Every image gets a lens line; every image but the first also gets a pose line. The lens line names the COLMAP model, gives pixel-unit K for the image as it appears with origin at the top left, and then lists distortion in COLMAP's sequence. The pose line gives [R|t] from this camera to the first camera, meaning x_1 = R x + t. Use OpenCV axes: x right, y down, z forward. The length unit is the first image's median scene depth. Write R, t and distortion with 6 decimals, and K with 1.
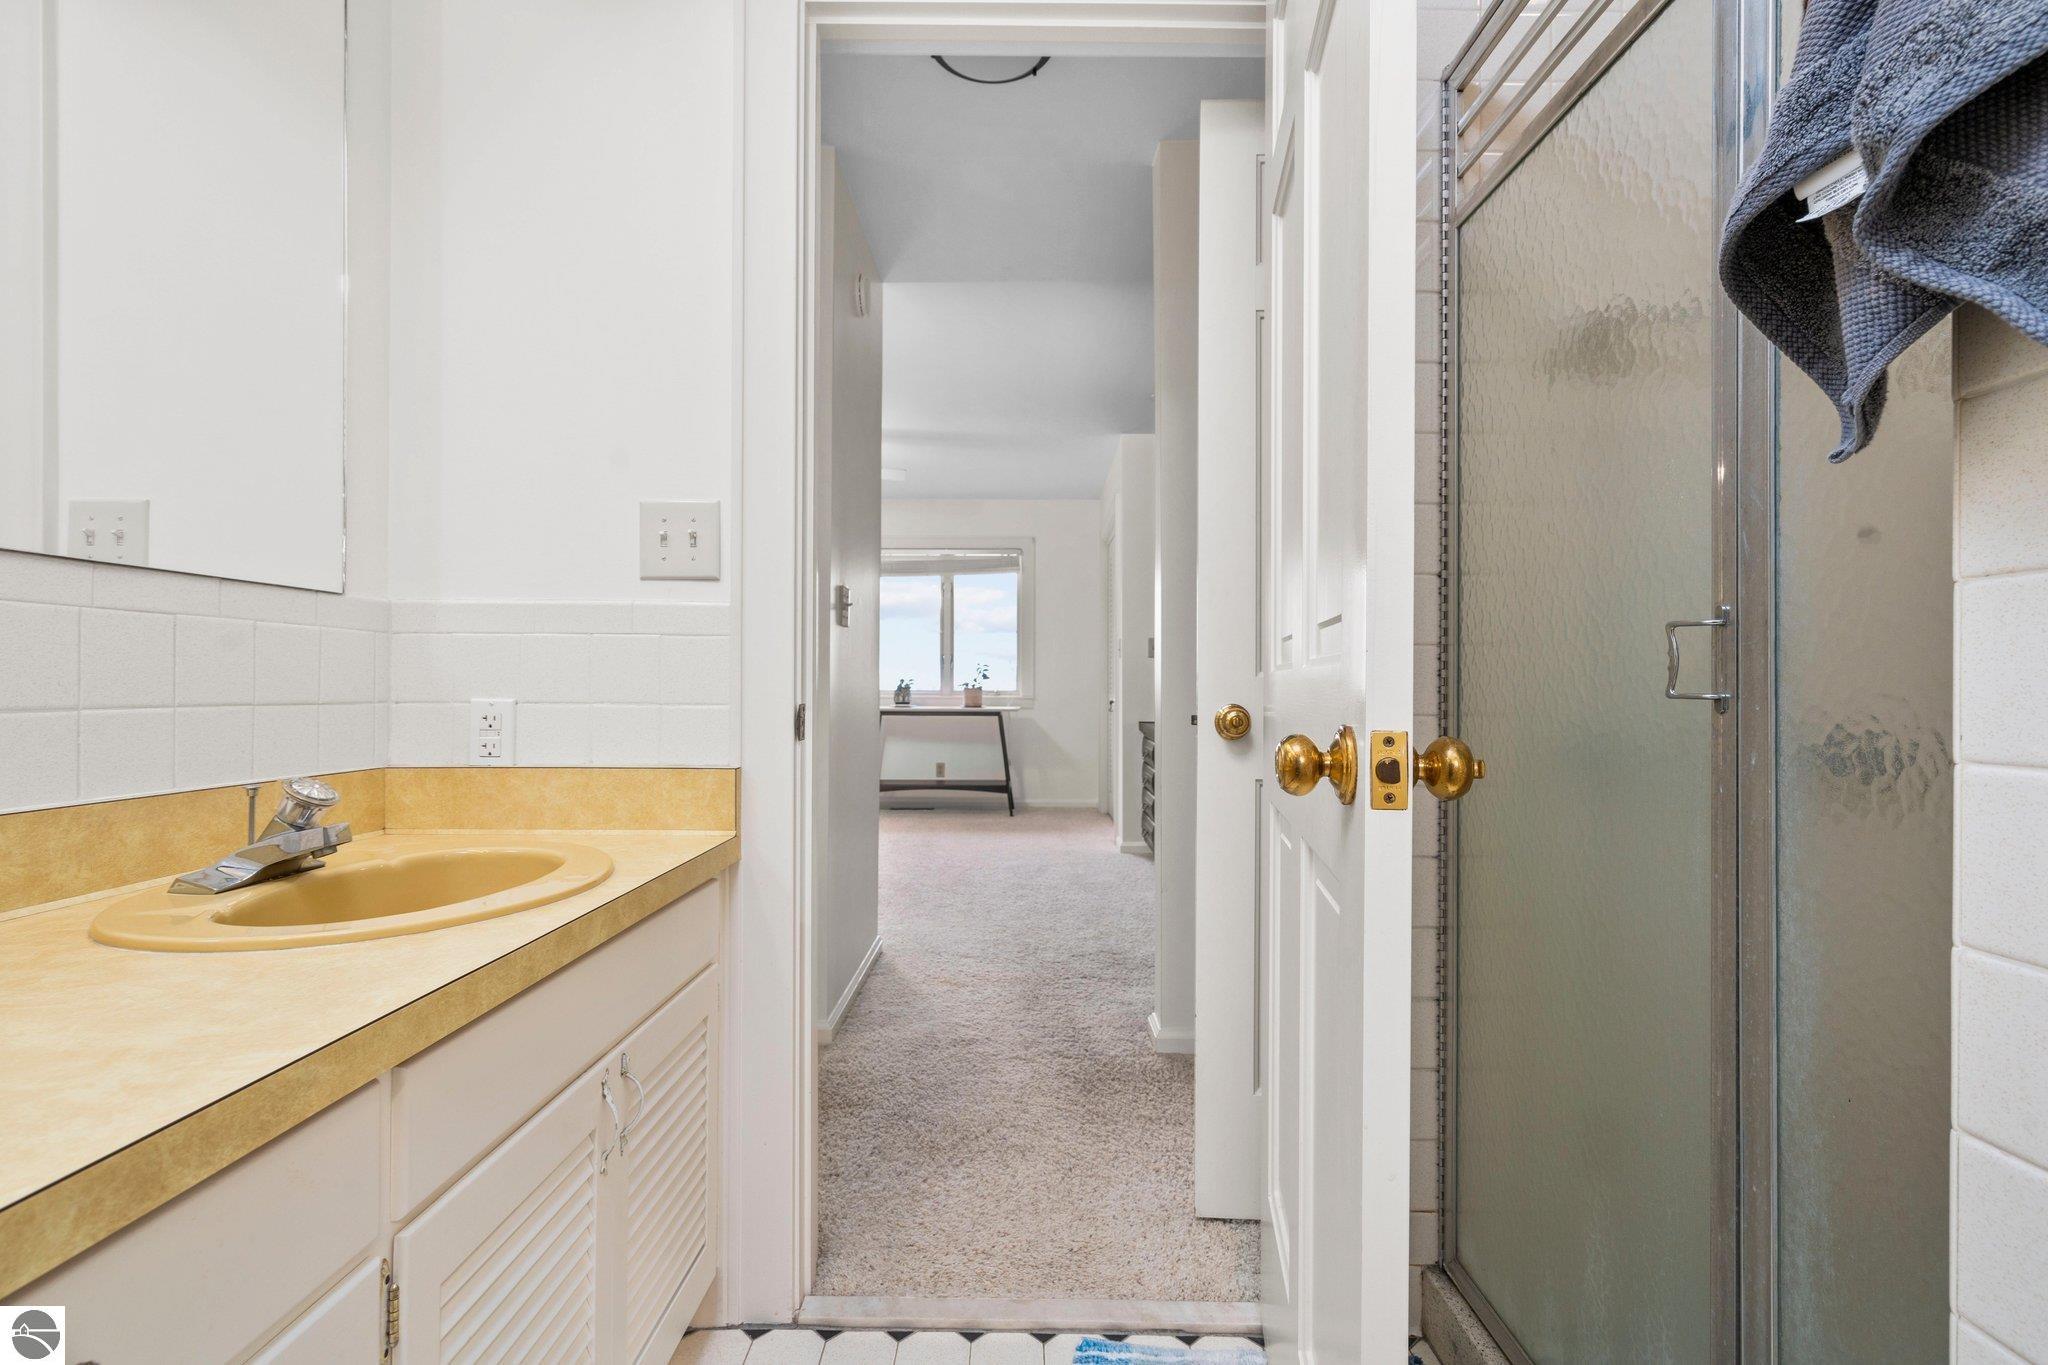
lens RADIAL K [[931.6, 0, 1010.8], [0, 931.6, 697.1], [0, 0, 1]] dist [-0.001802, 0.001369]
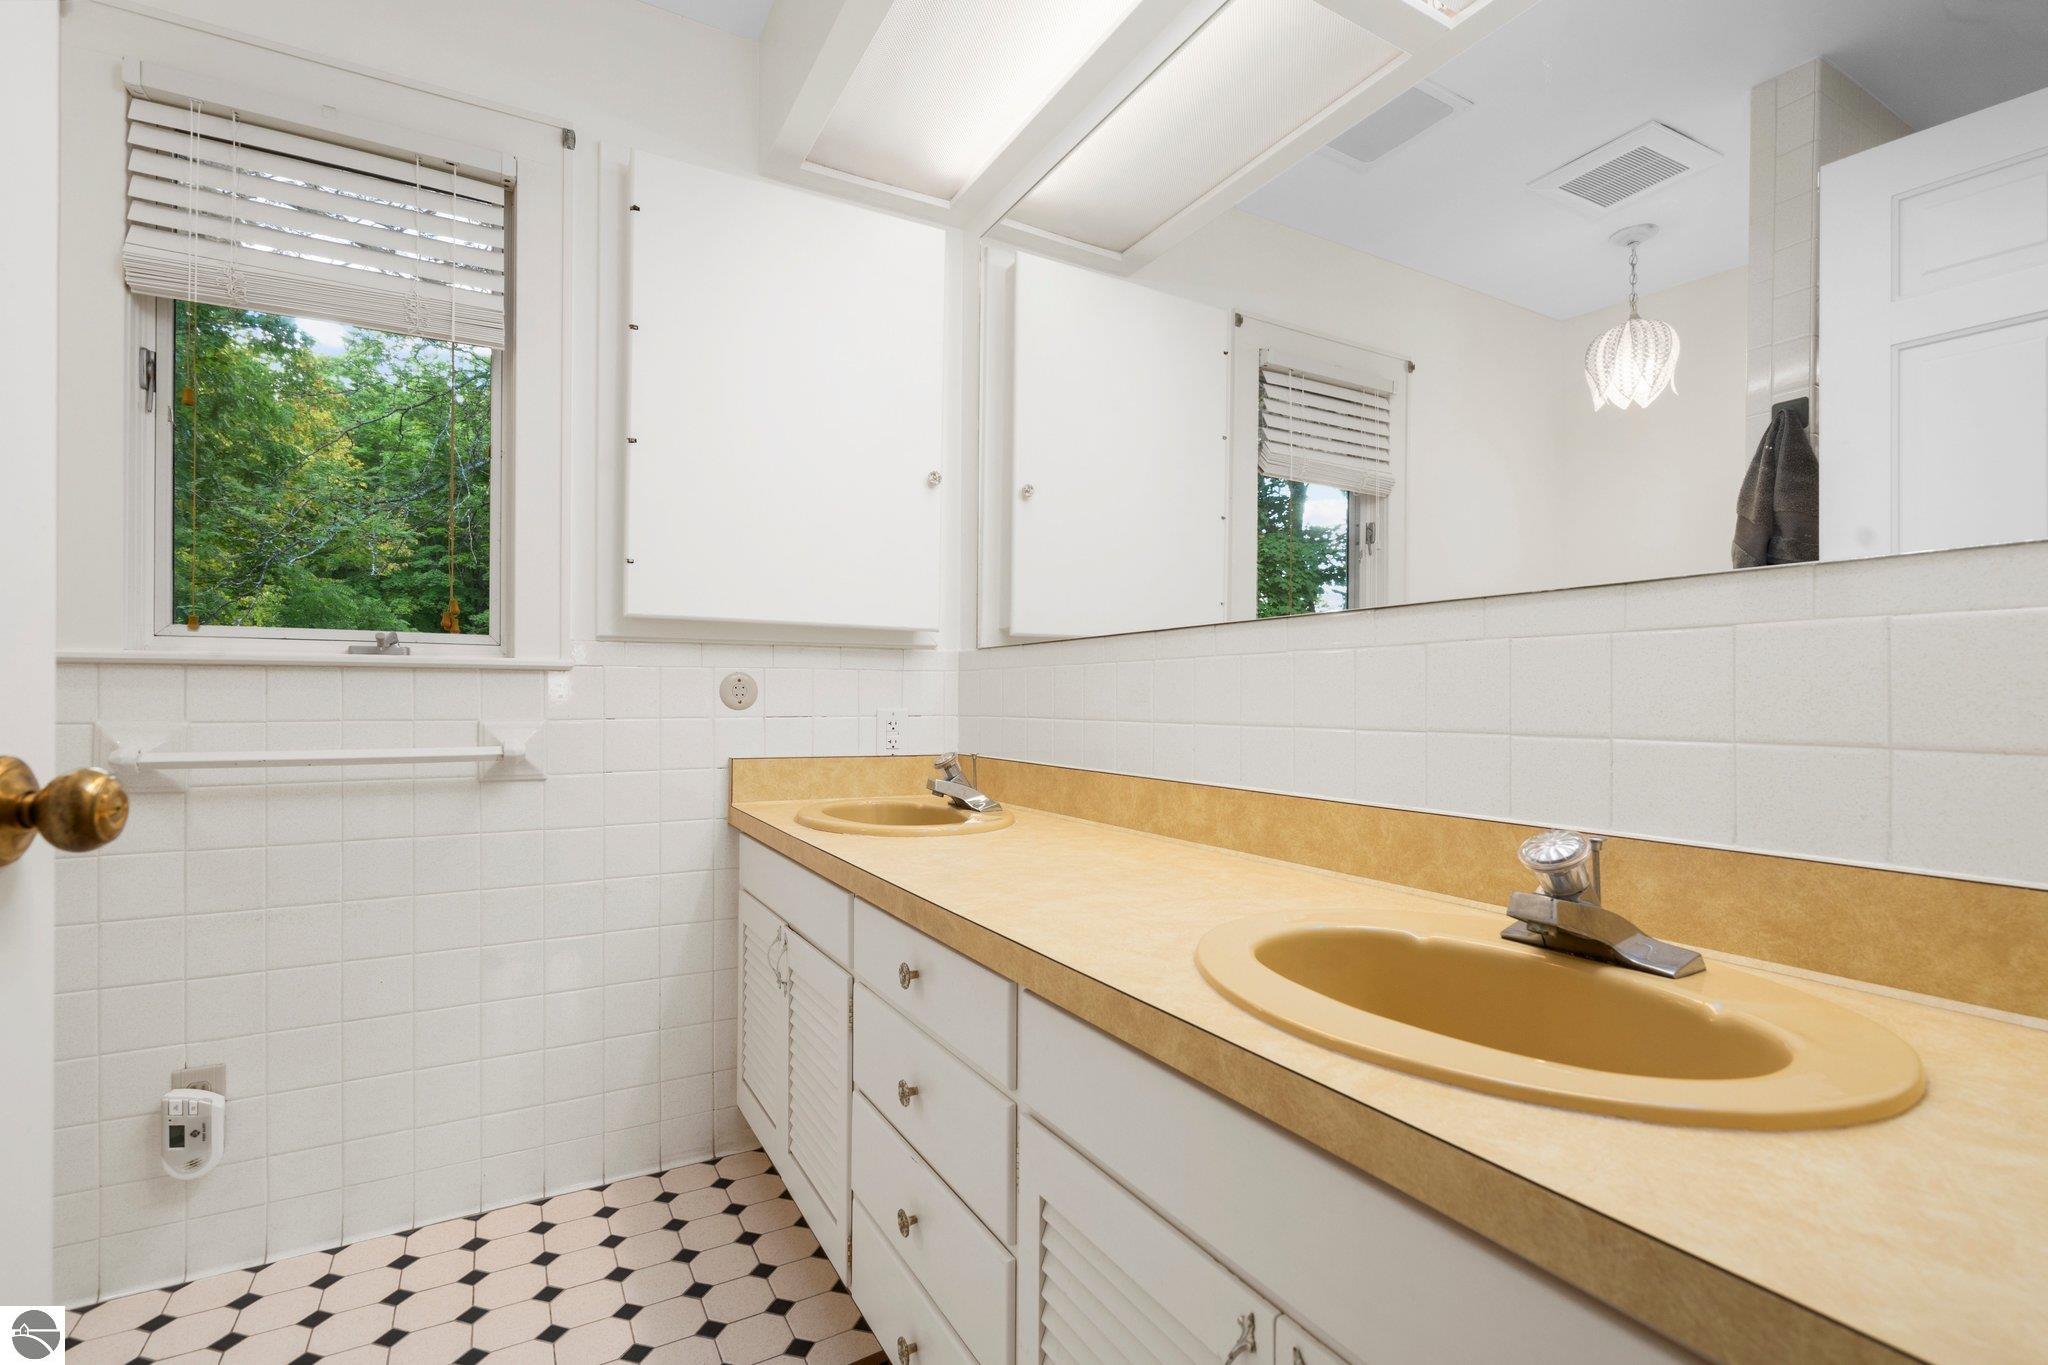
lens RADIAL K [[931.6, 0, 1010.8], [0, 931.6, 697.1], [0, 0, 1]] dist [-0.001802, 0.001369]
pose [[-0.866622, -0.011973, -0.498822, 0.030049], [-0.015563, 0.999874, 0.003038, -0.021999], [0.498723, 0.010396, -0.866699, 1.542954]]
